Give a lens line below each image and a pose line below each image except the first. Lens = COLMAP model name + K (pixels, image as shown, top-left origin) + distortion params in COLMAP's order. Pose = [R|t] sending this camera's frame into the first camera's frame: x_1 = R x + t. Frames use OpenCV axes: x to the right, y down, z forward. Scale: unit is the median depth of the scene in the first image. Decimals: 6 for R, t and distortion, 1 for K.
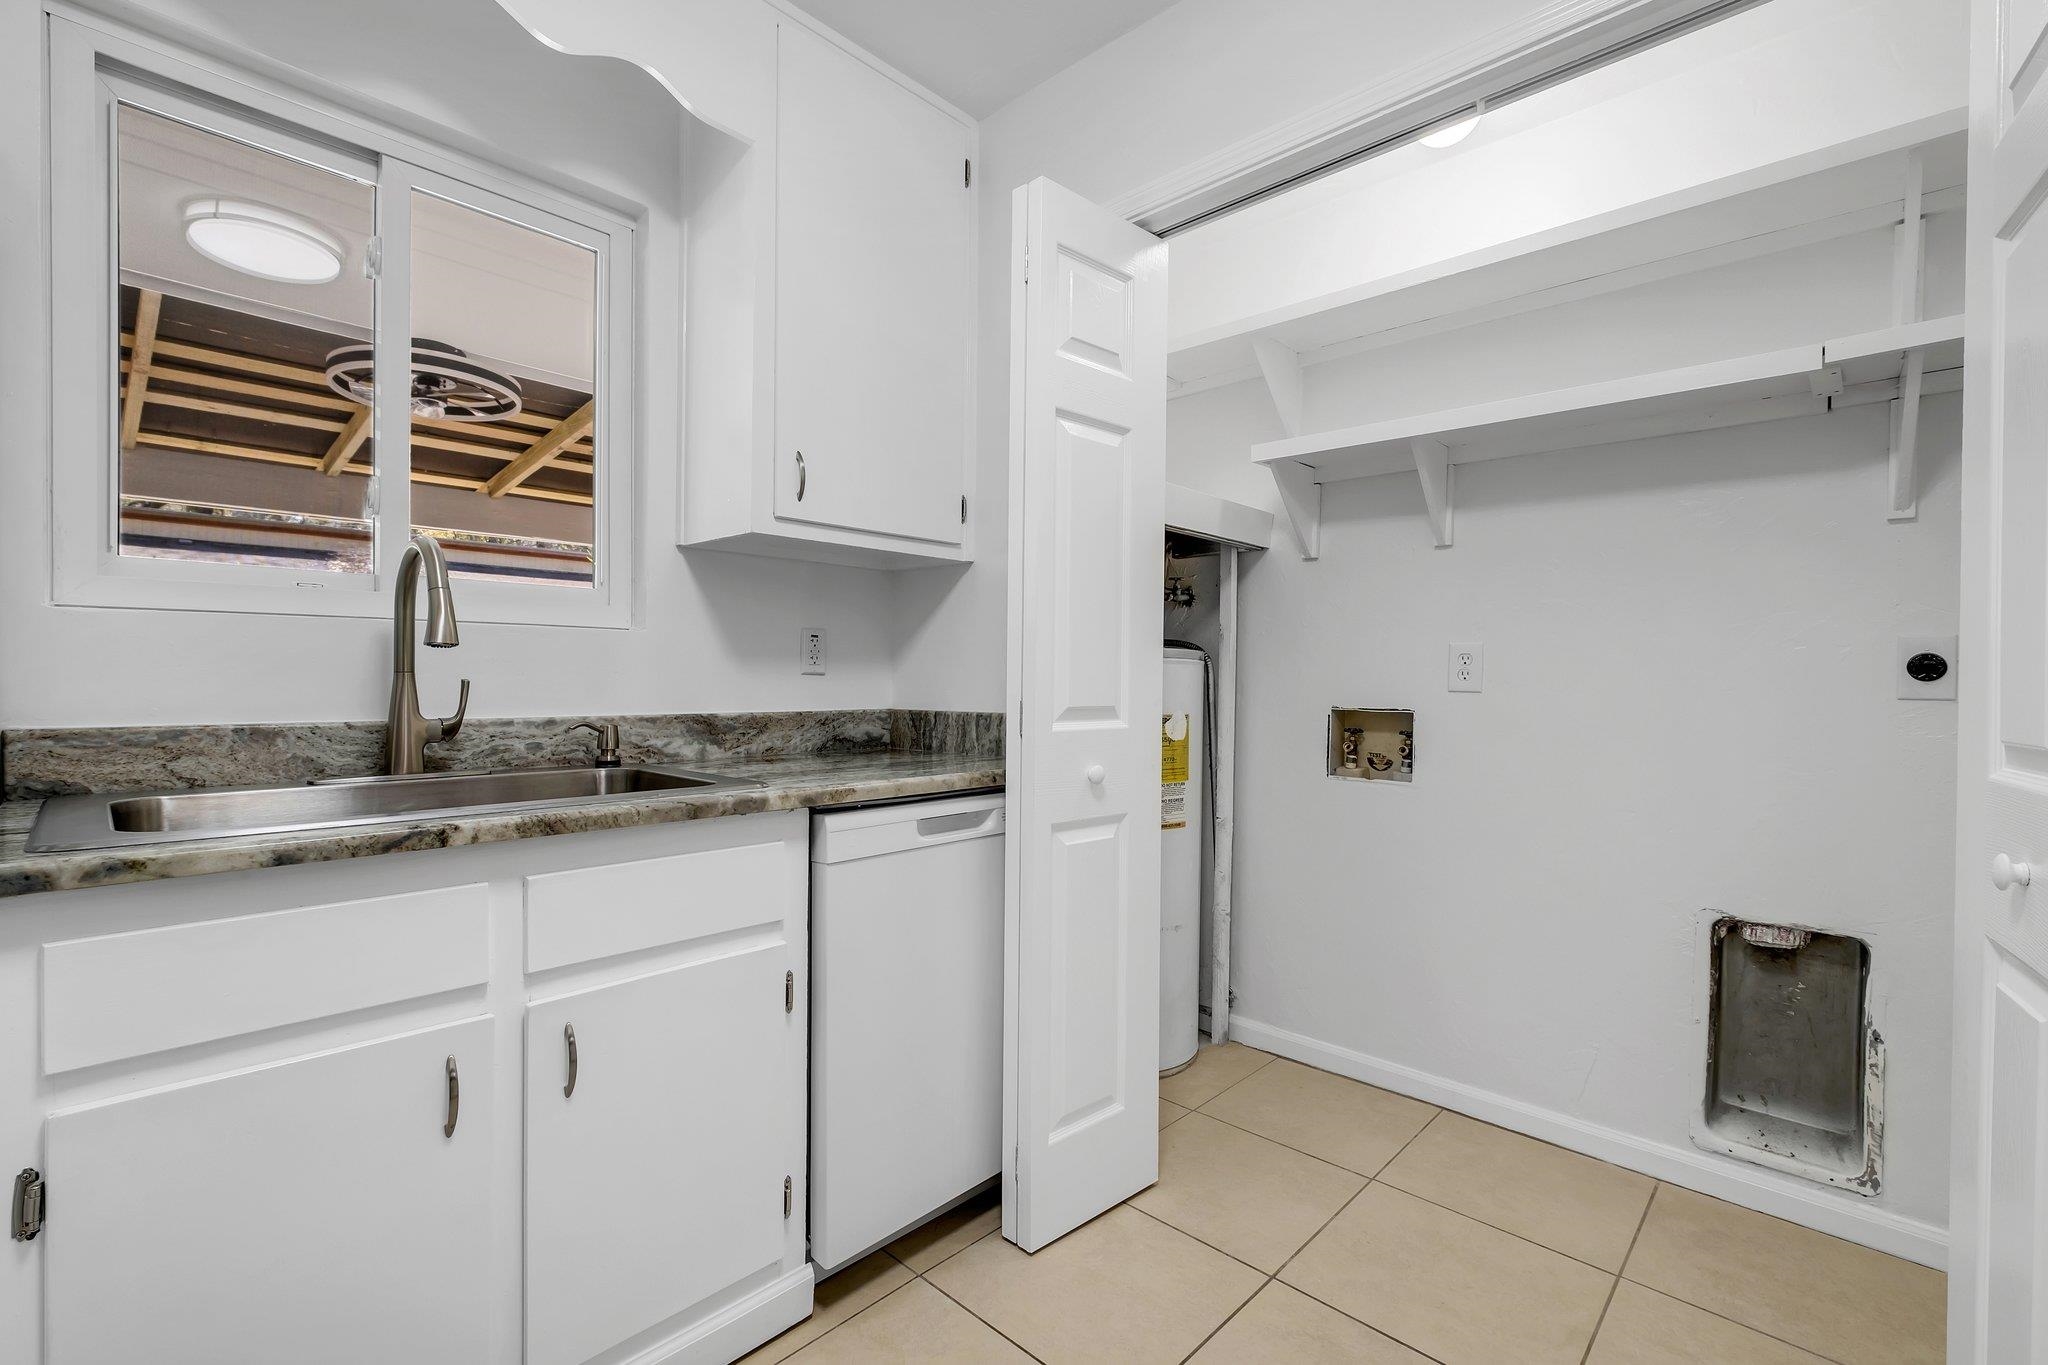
lens RADIAL K [[891.0, 0, 1023.4], [0, 891.0, 685.7], [0, 0, 1]] dist [-0.009819, 0.000805]
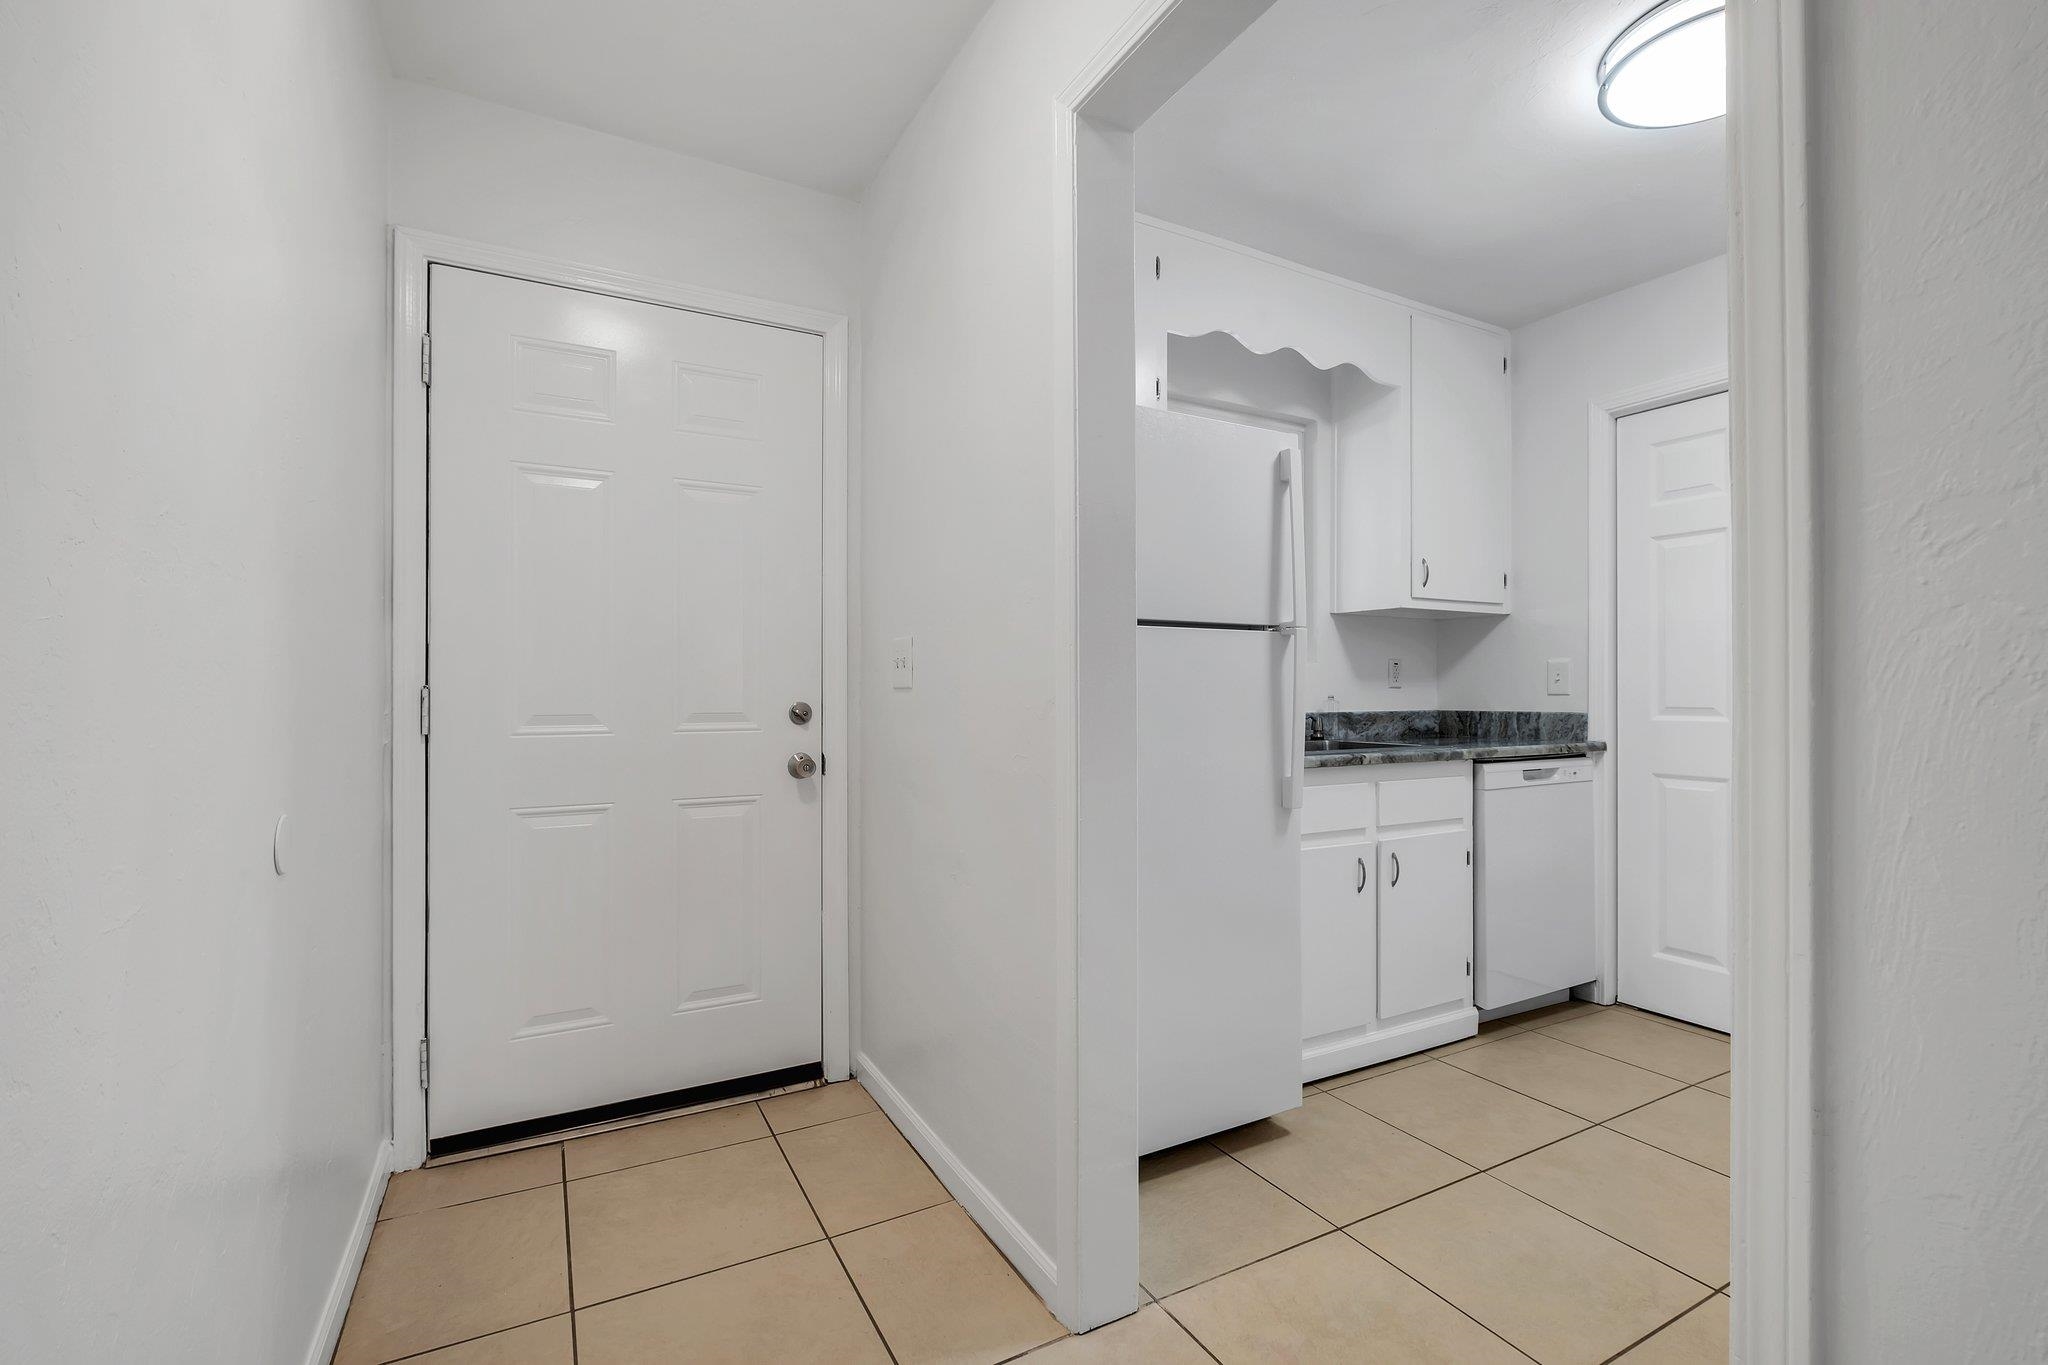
lens RADIAL K [[891.0, 0, 1014.5], [0, 891.0, 685.7], [0, 0, 1]] dist [-0.009819, 0.000805]
pose [[0.947032, -0.010666, -0.320963, -0.452963], [0.006179, 0.999868, -0.014996, 0.003396], [0.321081, 0.012218, 0.946973, -0.881555]]
